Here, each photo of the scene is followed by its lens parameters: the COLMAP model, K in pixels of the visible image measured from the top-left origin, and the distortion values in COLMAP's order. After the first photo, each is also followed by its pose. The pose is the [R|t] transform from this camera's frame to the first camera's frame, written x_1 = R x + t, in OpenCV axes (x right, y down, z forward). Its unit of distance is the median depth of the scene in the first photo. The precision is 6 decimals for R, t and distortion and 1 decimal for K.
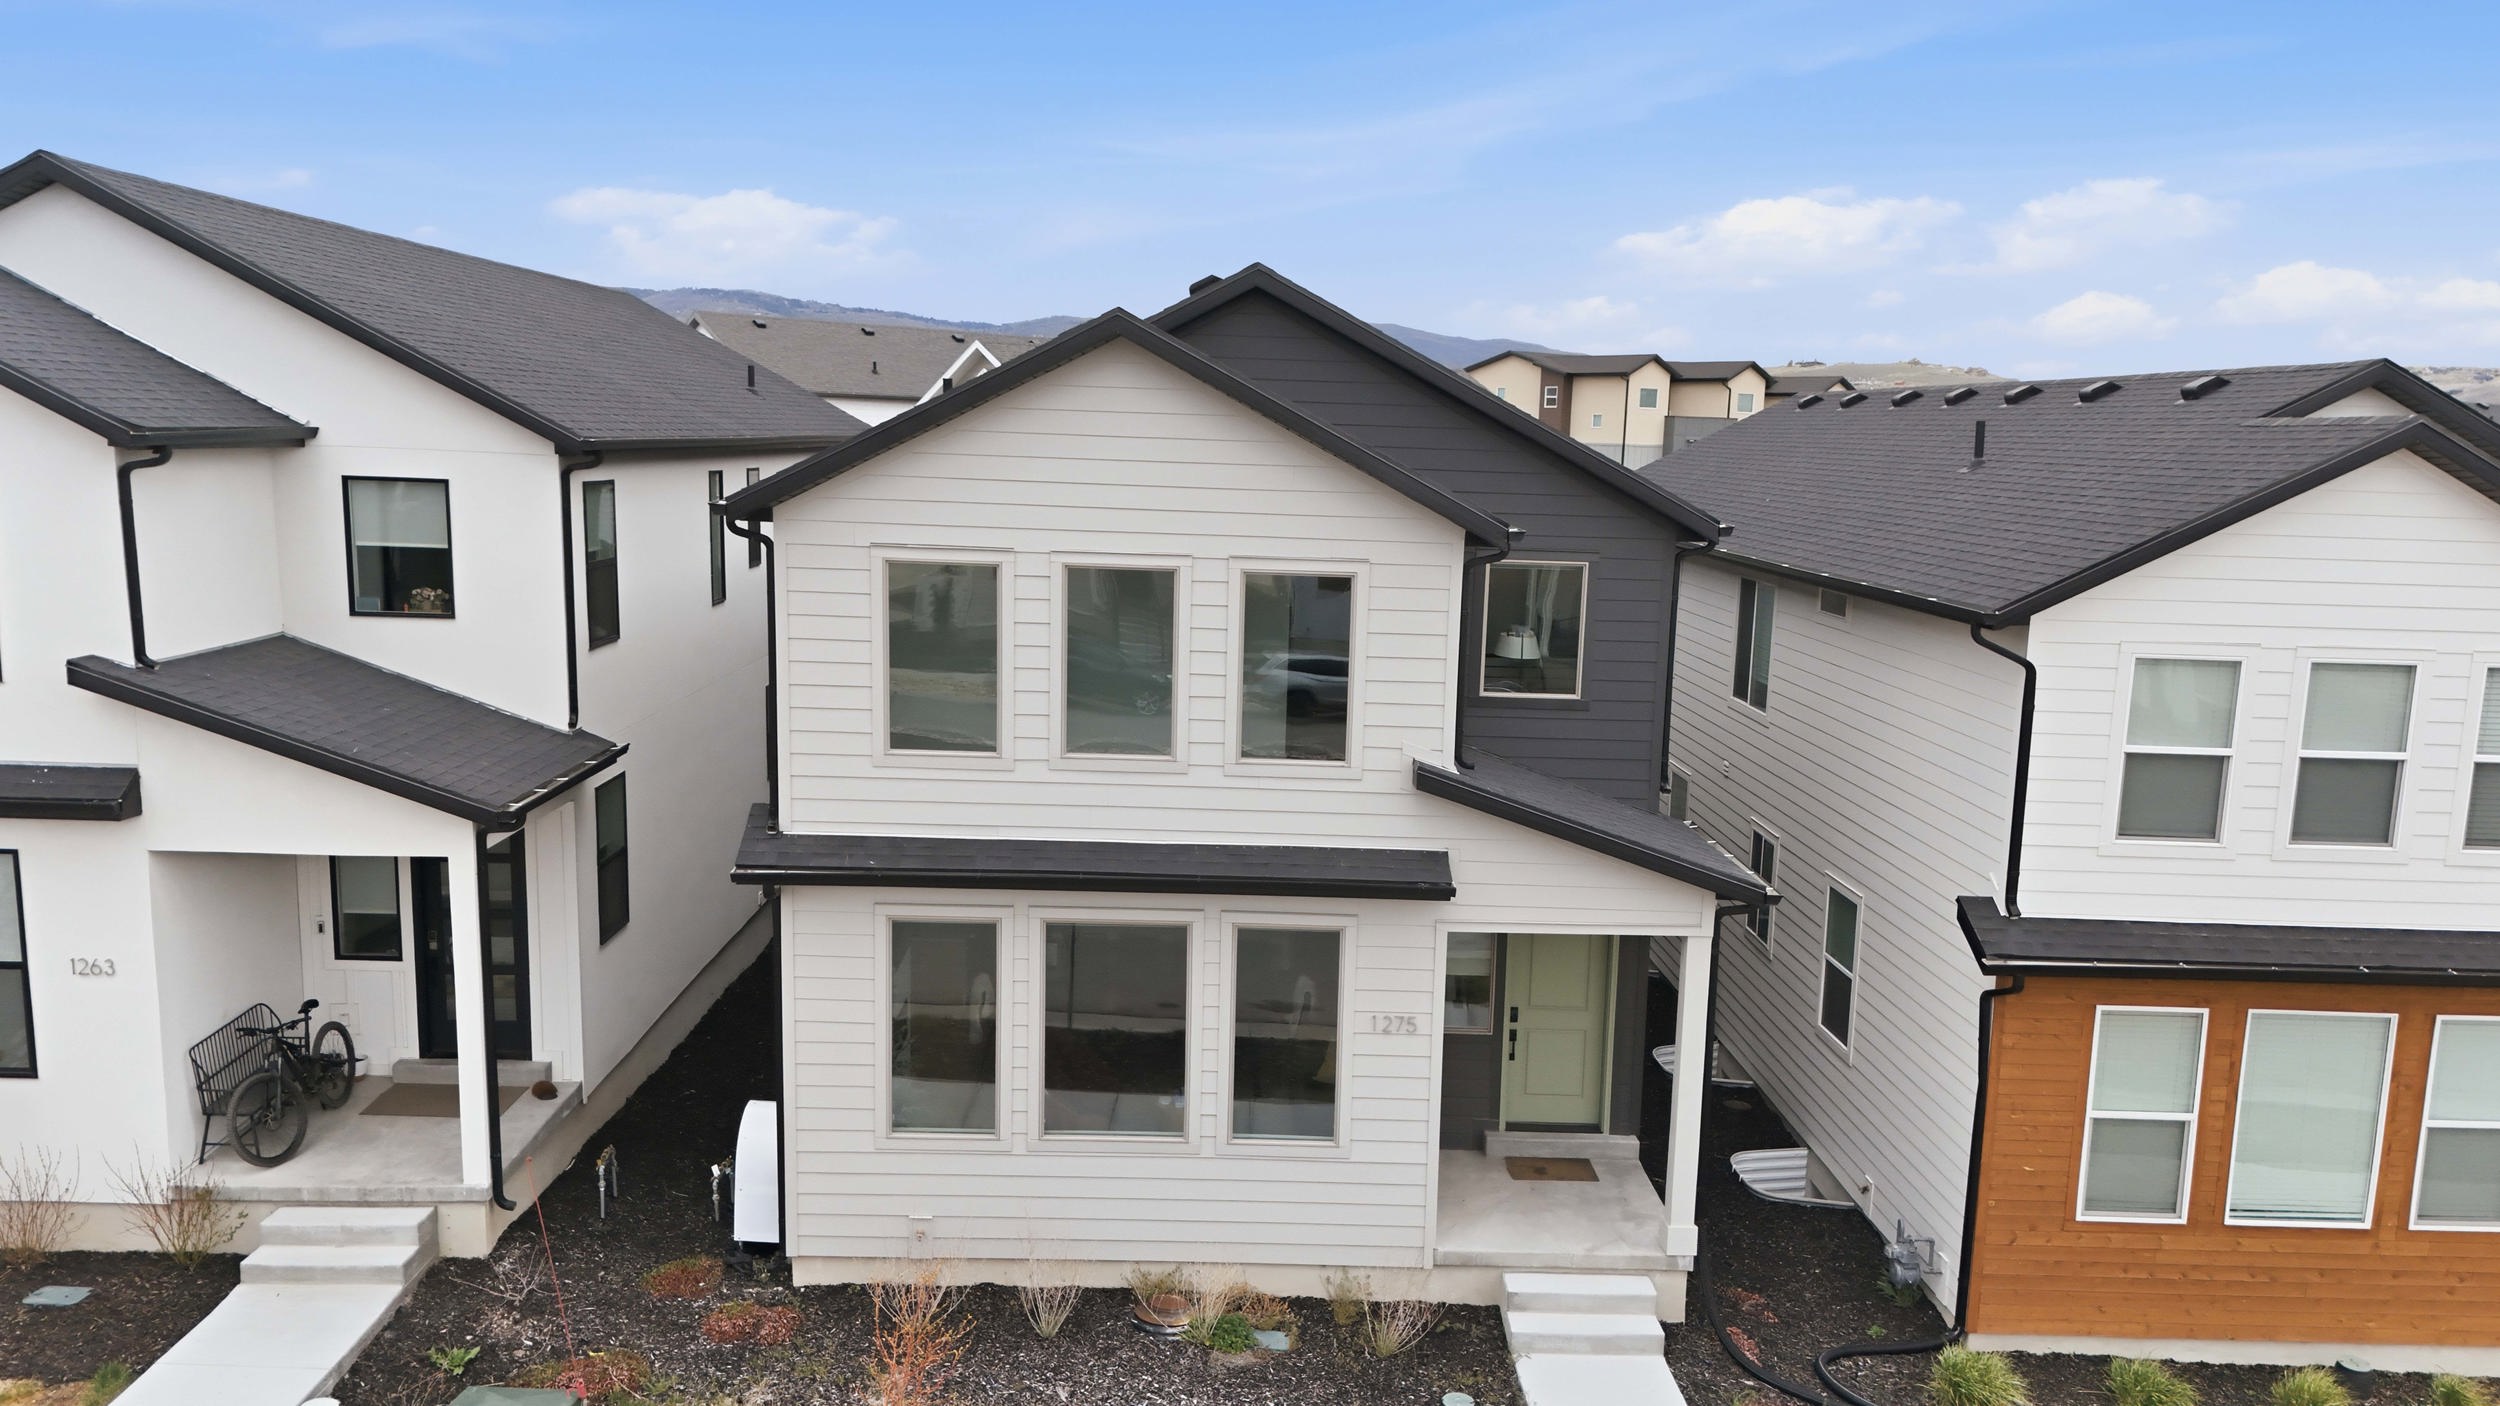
lens RADIAL K [[1846.7, 0, 1243.2], [0, 1846.7, 697.5], [0, 0, 1]] dist [0.078687, -0.081684]
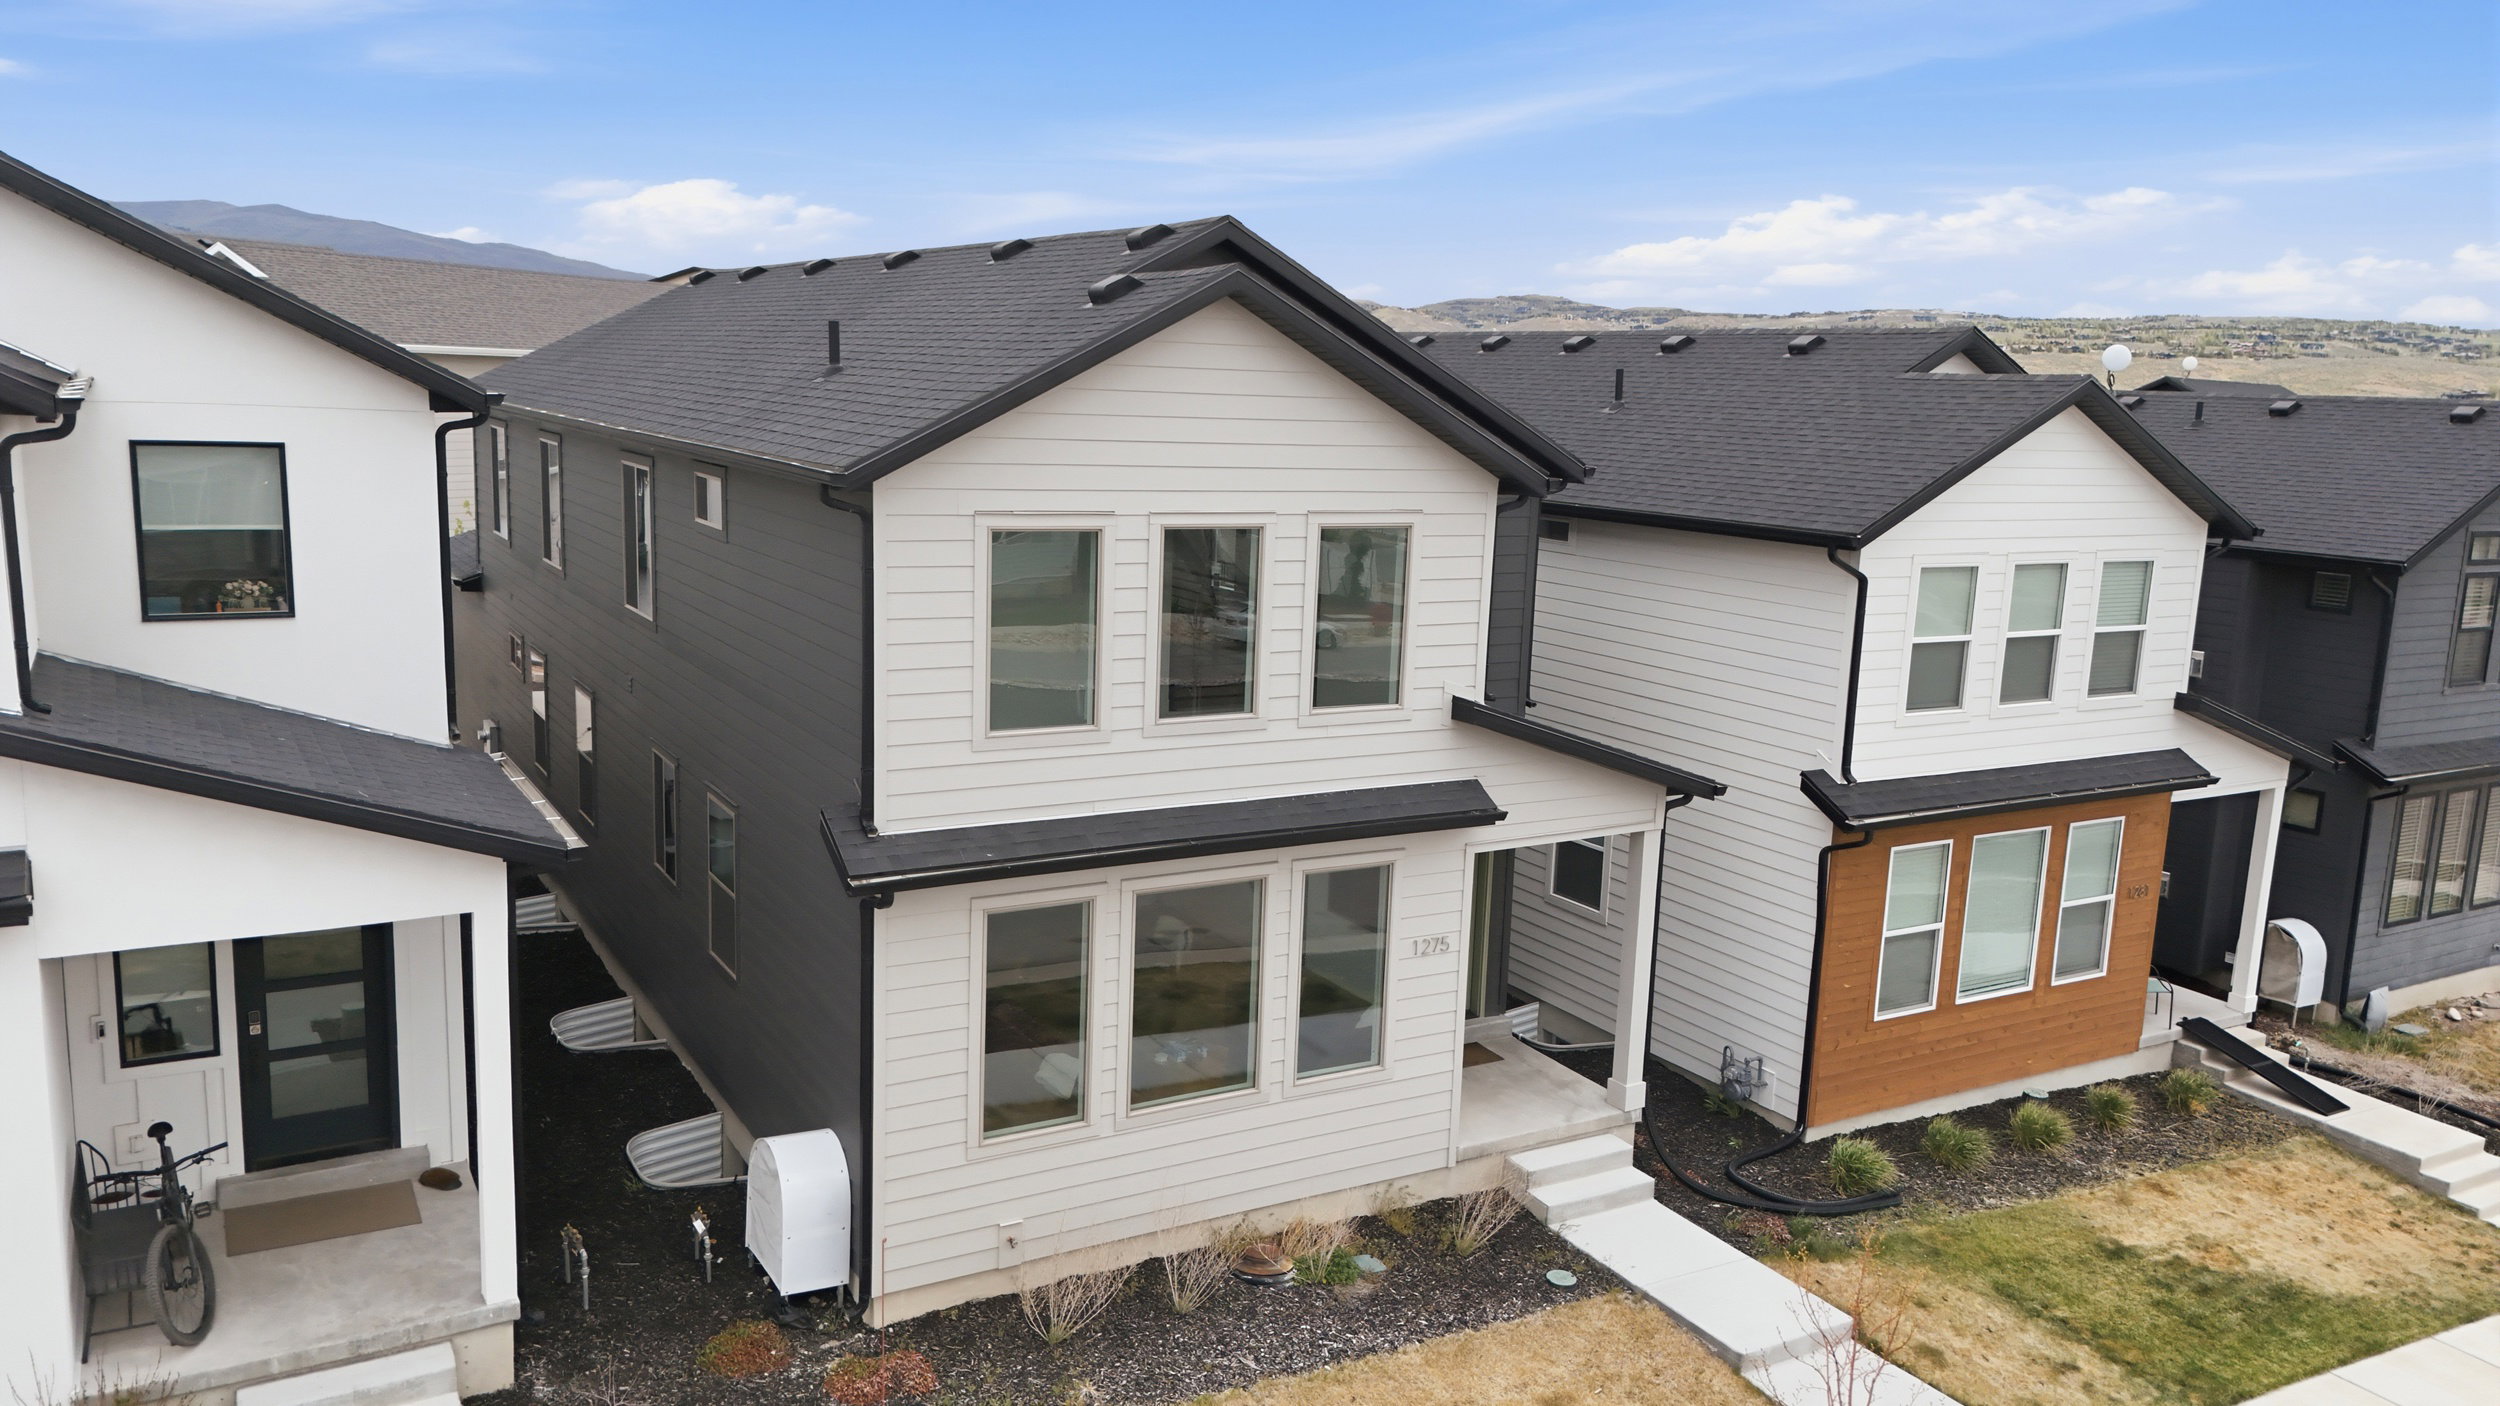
lens RADIAL K [[1846.7, 0, 1255.2], [0, 1846.7, 699.7], [0, 0, 1]] dist [0.078687, -0.081684]
pose [[0.872875, -0.082801, 0.480867, -0.500026], [0.062406, 0.996348, 0.058282, -0.032310], [-0.483936, -0.020864, 0.874855, 0.122024]]
